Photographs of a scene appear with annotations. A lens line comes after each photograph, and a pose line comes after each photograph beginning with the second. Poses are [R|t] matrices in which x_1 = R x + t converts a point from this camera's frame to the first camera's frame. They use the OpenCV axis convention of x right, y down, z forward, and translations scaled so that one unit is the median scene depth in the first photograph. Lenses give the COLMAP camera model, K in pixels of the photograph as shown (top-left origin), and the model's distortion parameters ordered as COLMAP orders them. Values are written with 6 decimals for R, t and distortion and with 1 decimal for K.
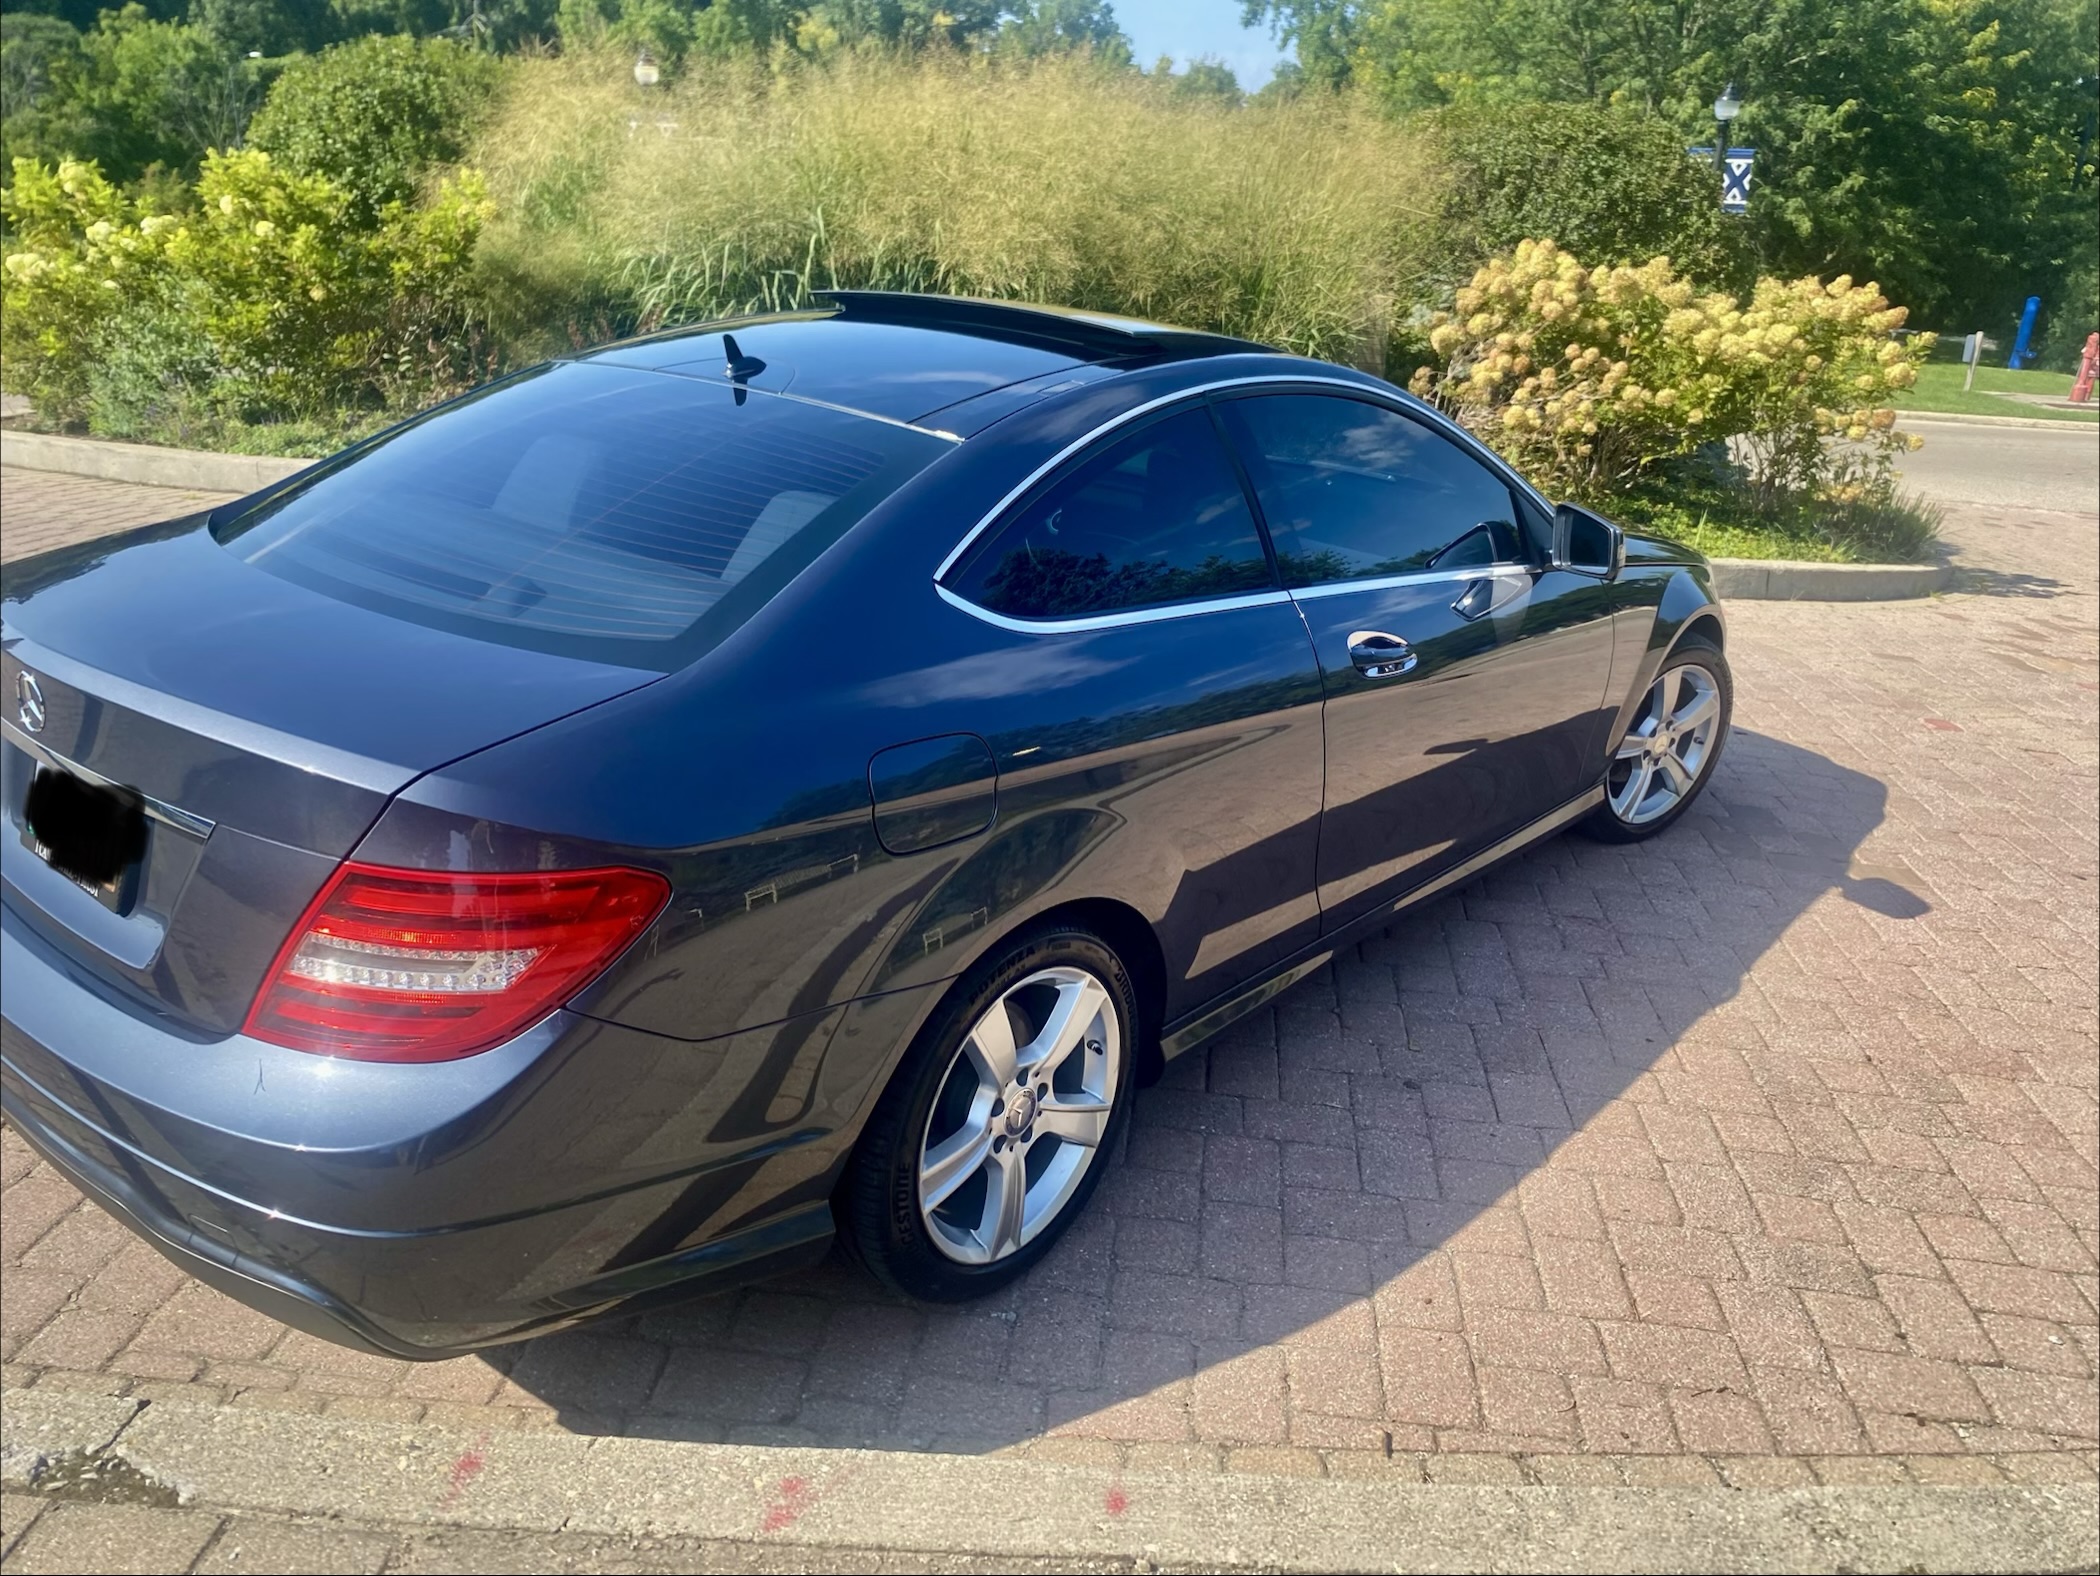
lens RADIAL K [[1663.3, 0, 1041.7], [0, 1663.3, 789.2], [0, 0, 1]] dist [-0.001501, 0.002696]
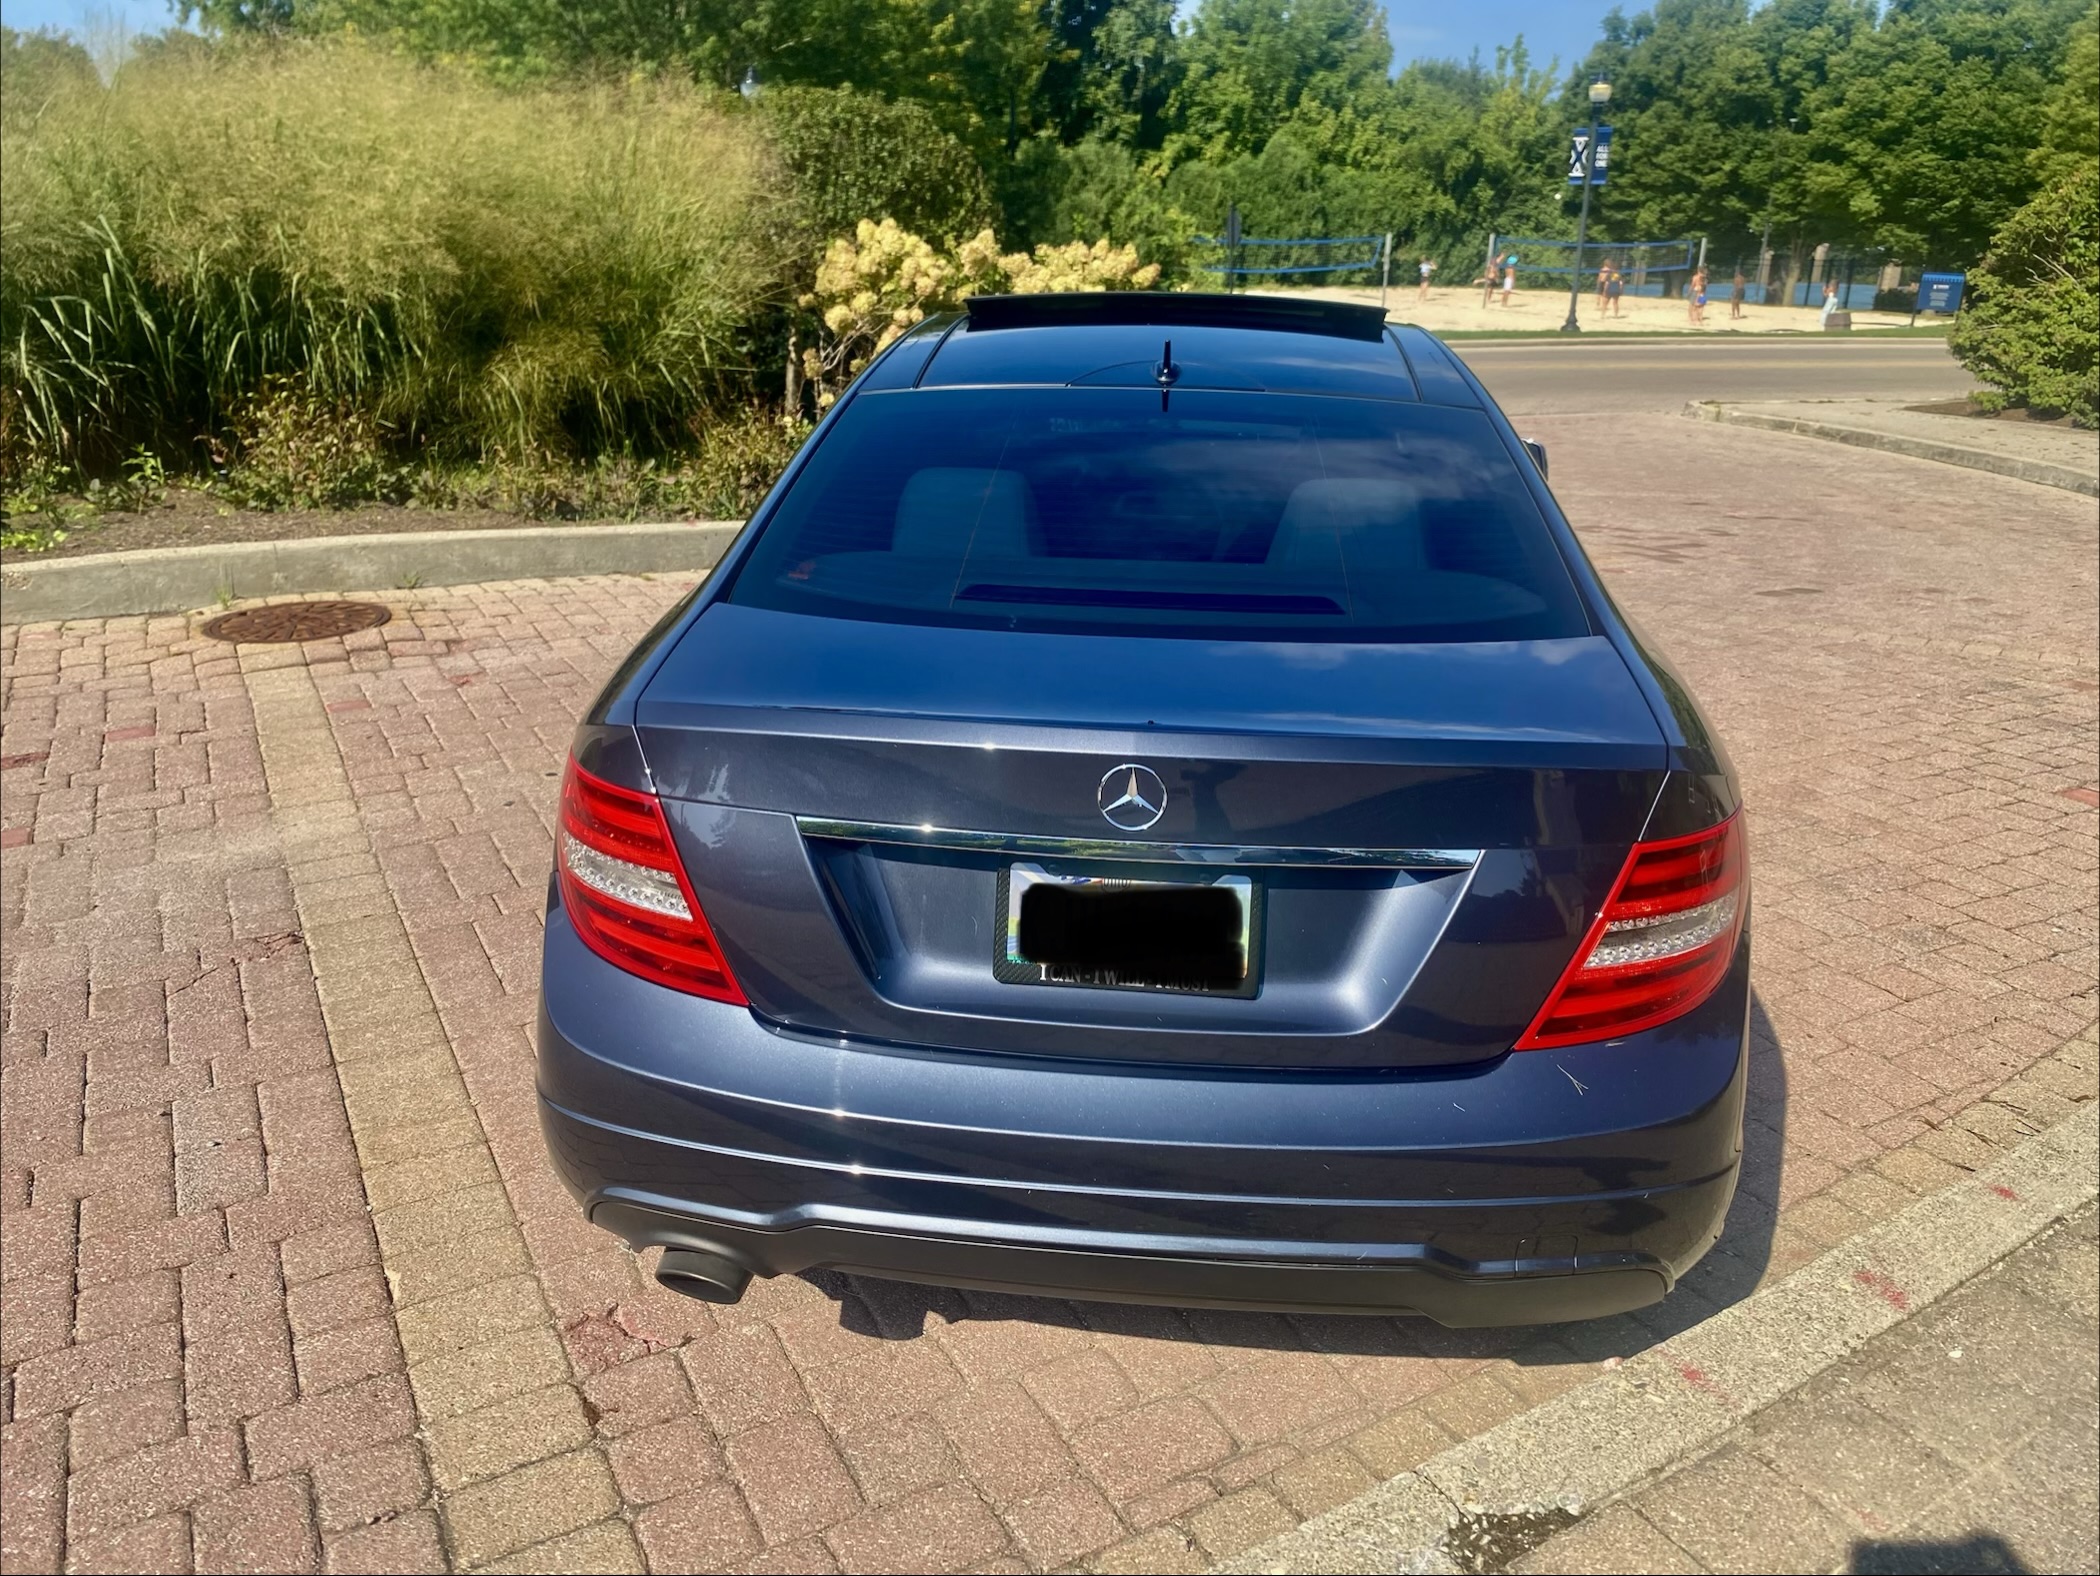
lens RADIAL K [[1663.3, 0, 1041.7], [0, 1663.3, 789.2], [0, 0, 1]] dist [-0.001501, 0.002696]
pose [[0.811448, -0.226987, 0.538543, -0.113138], [0.220879, 0.972258, 0.076982, -0.013835], [-0.541076, 0.056486, 0.839074, 0.027831]]
